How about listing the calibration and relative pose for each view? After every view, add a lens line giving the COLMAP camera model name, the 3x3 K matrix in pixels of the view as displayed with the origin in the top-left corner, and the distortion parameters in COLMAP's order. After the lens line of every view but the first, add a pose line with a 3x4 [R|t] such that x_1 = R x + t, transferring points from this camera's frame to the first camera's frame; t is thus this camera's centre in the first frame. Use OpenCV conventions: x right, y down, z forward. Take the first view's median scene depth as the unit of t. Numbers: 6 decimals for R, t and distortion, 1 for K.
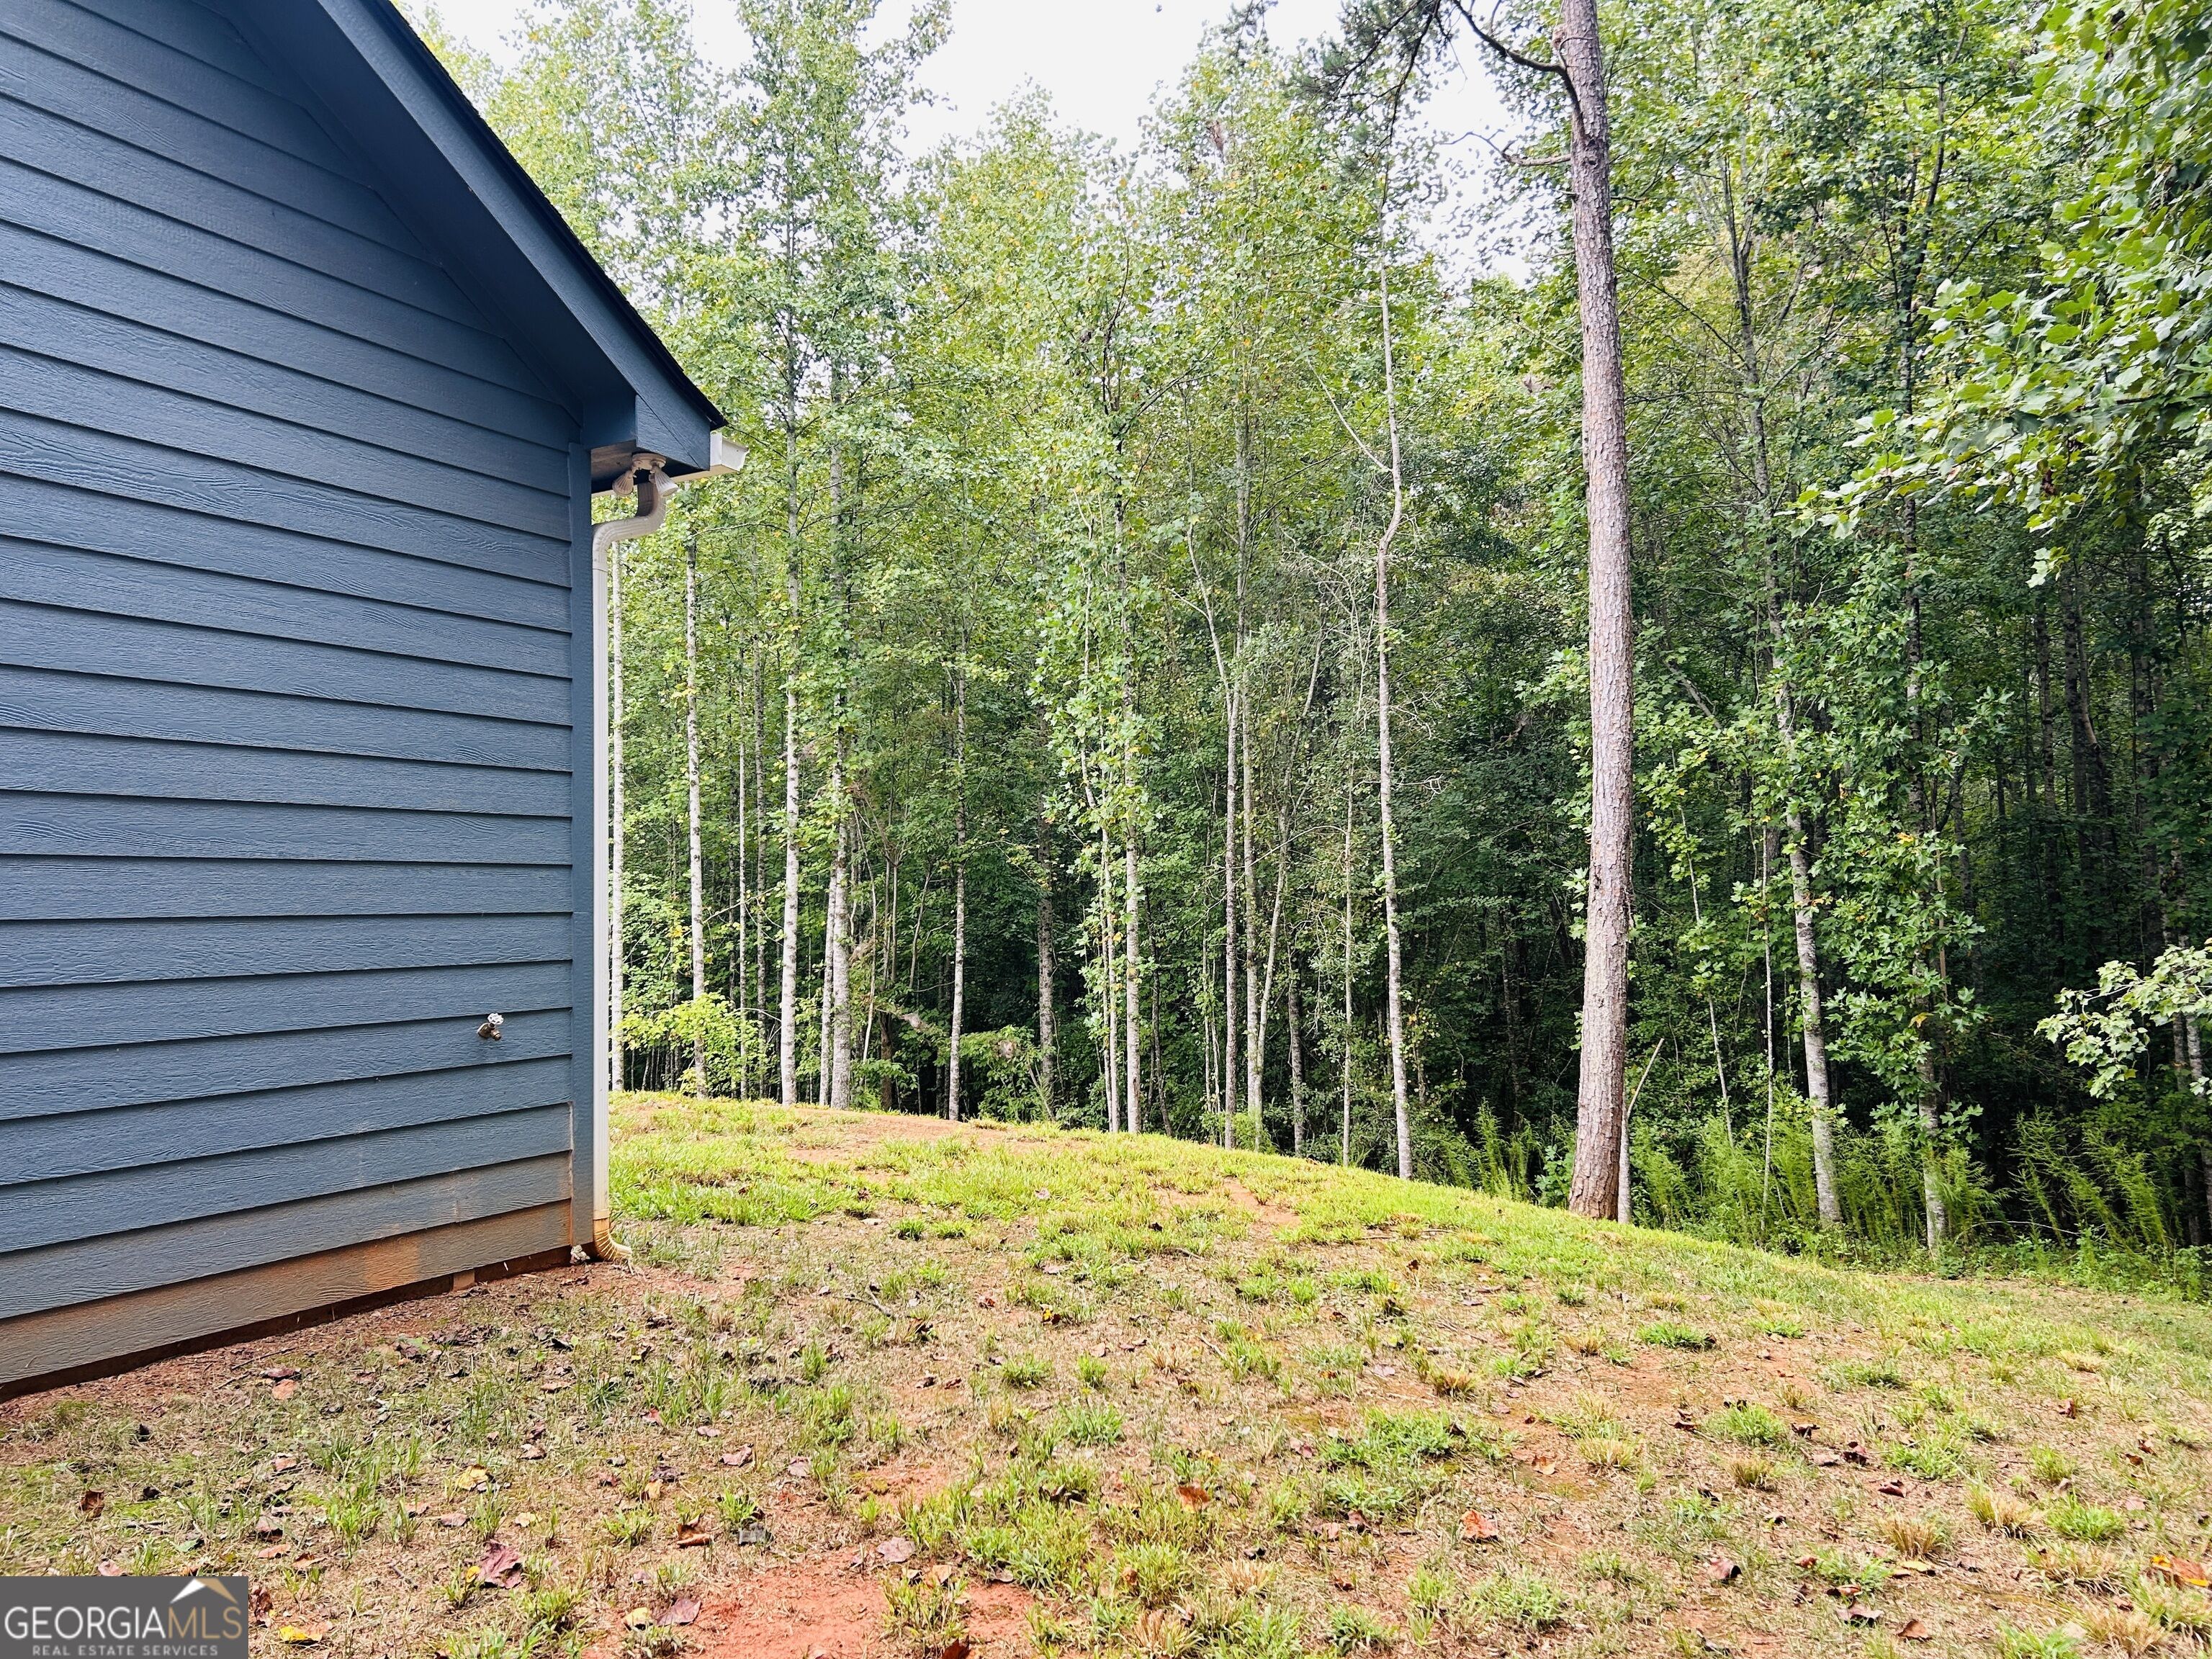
lens RADIAL K [[1655.9, 0, 1106.0], [0, 1655.9, 829.5], [0, 0, 1]] dist [0.108686, -0.136182]
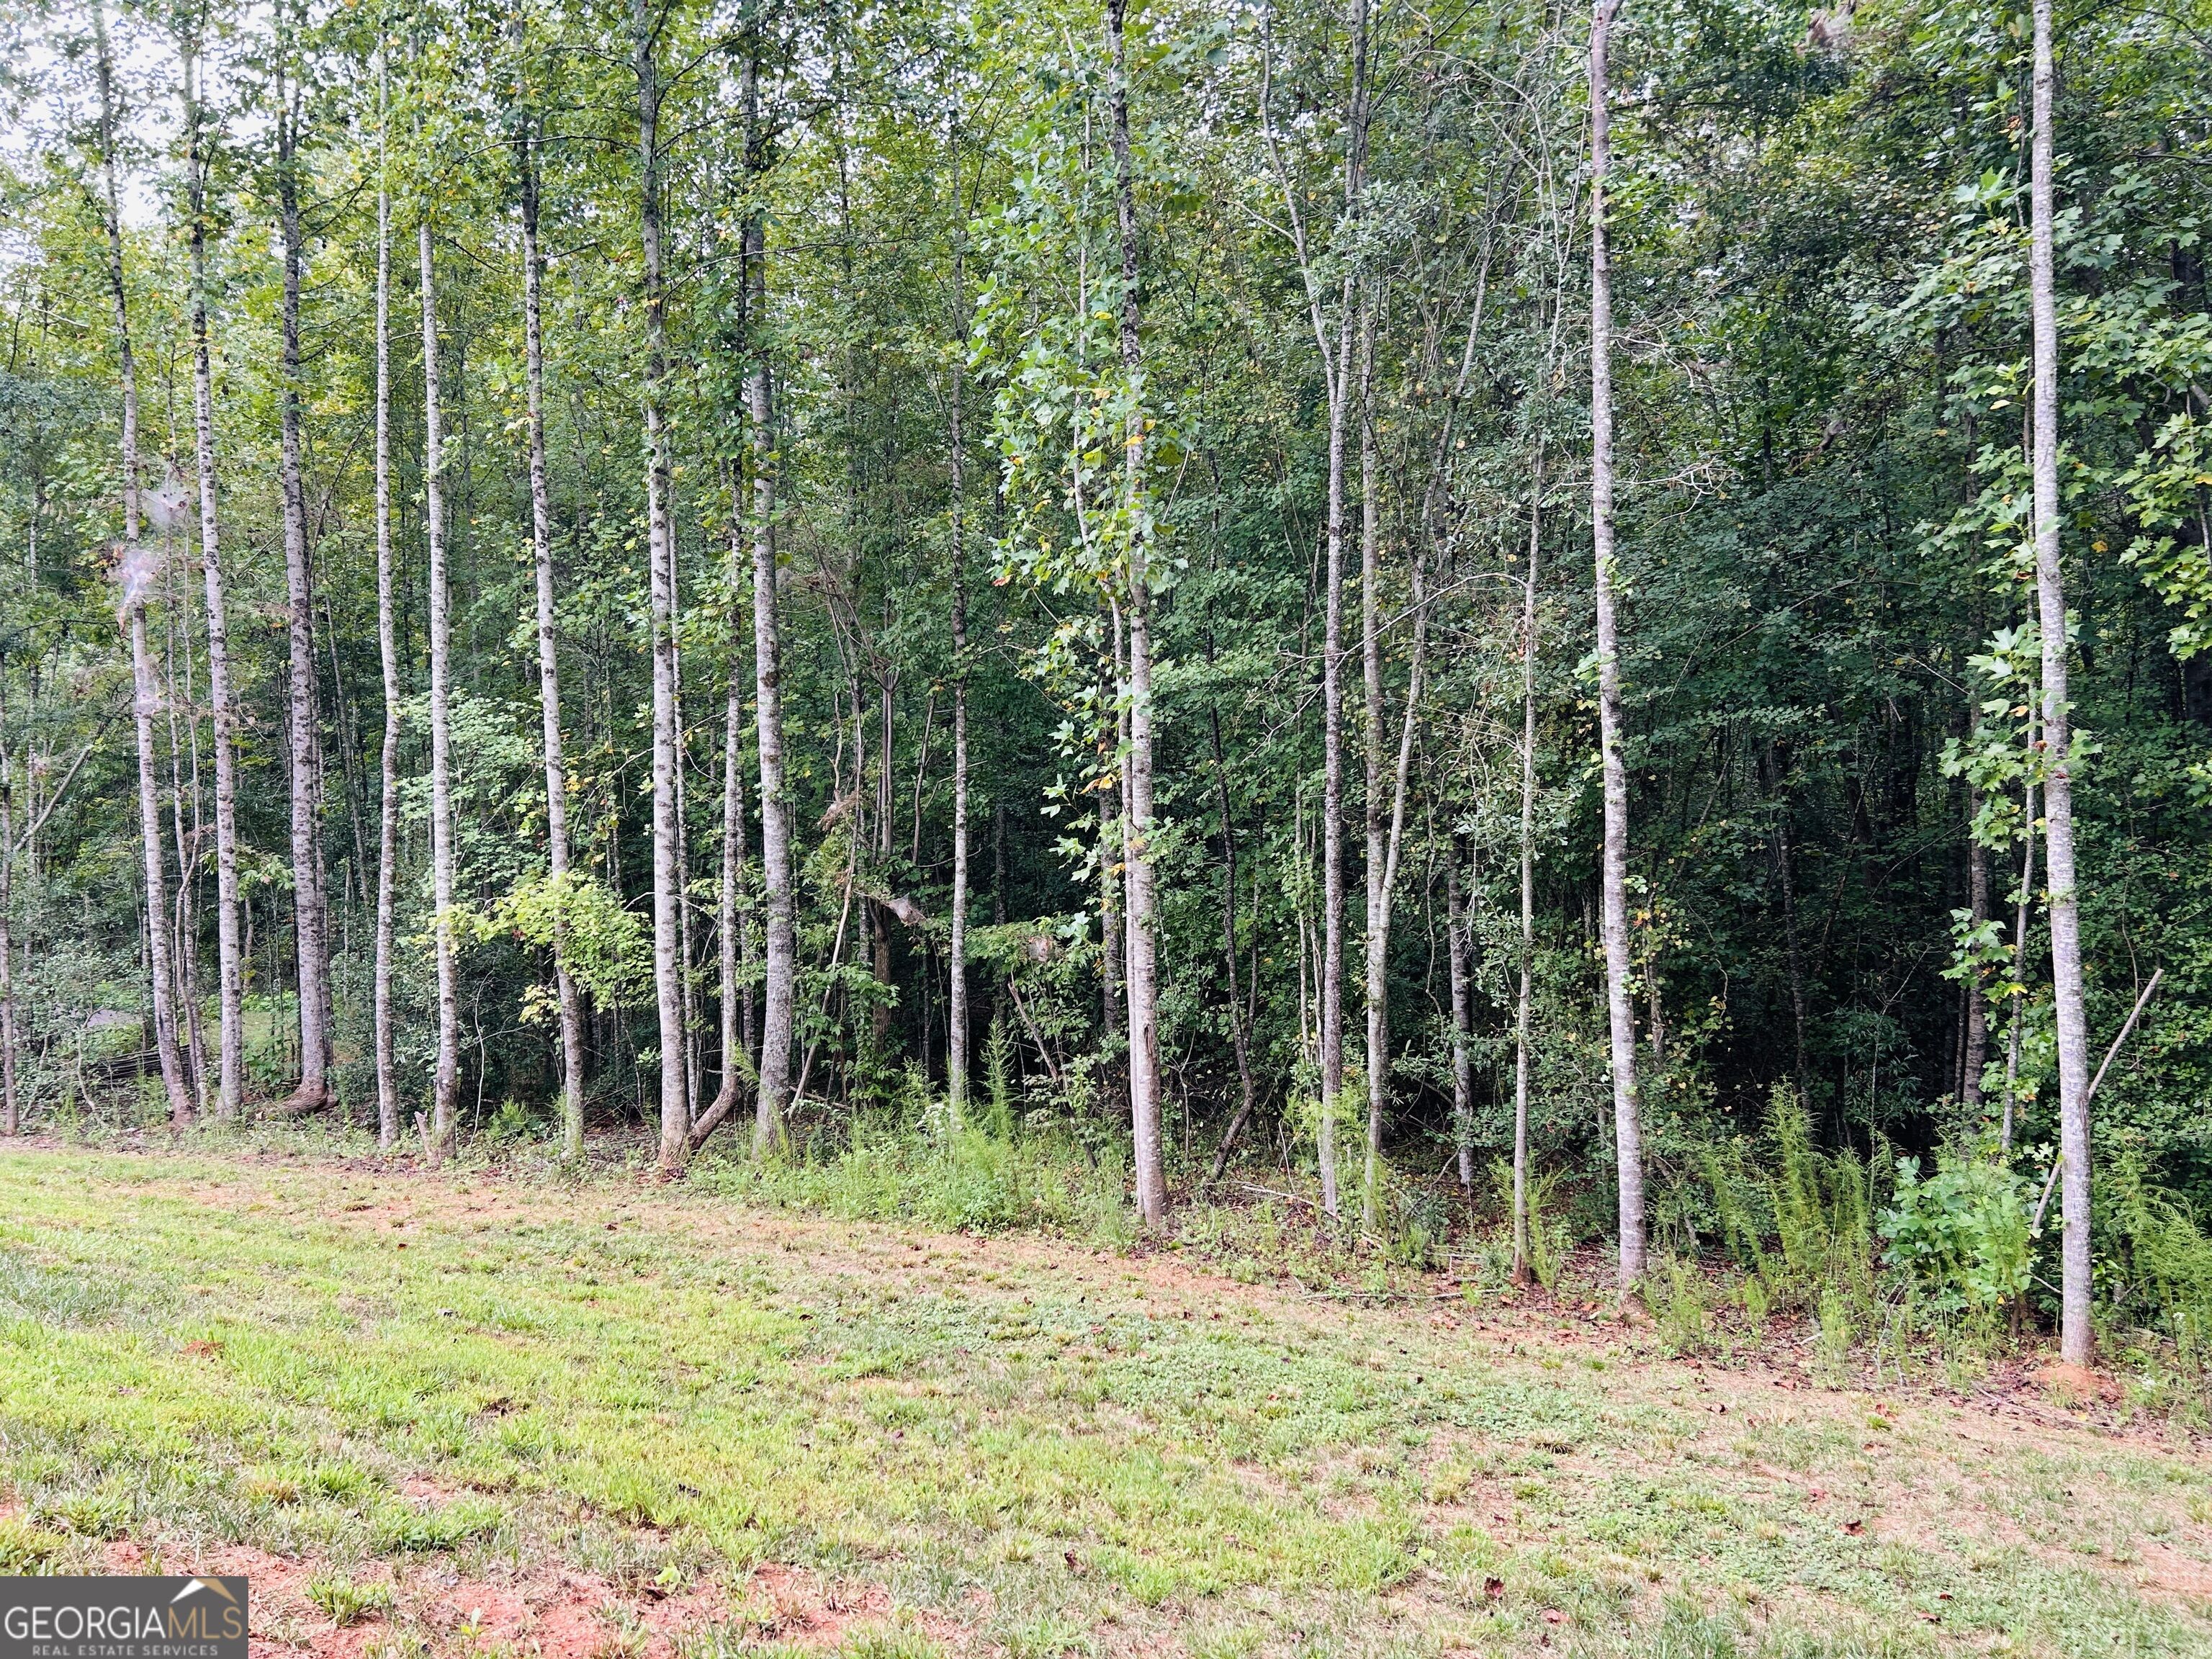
lens RADIAL K [[1695.2, 0, 1106.0], [0, 1695.2, 829.5], [0, 0, 1]] dist [0.080782, -0.134689]
pose [[0.993341, -0.005545, -0.115079, 0.068605], [0.015151, 0.996454, 0.082769, 0.031622], [0.114212, -0.083961, 0.989902, 0.405619]]
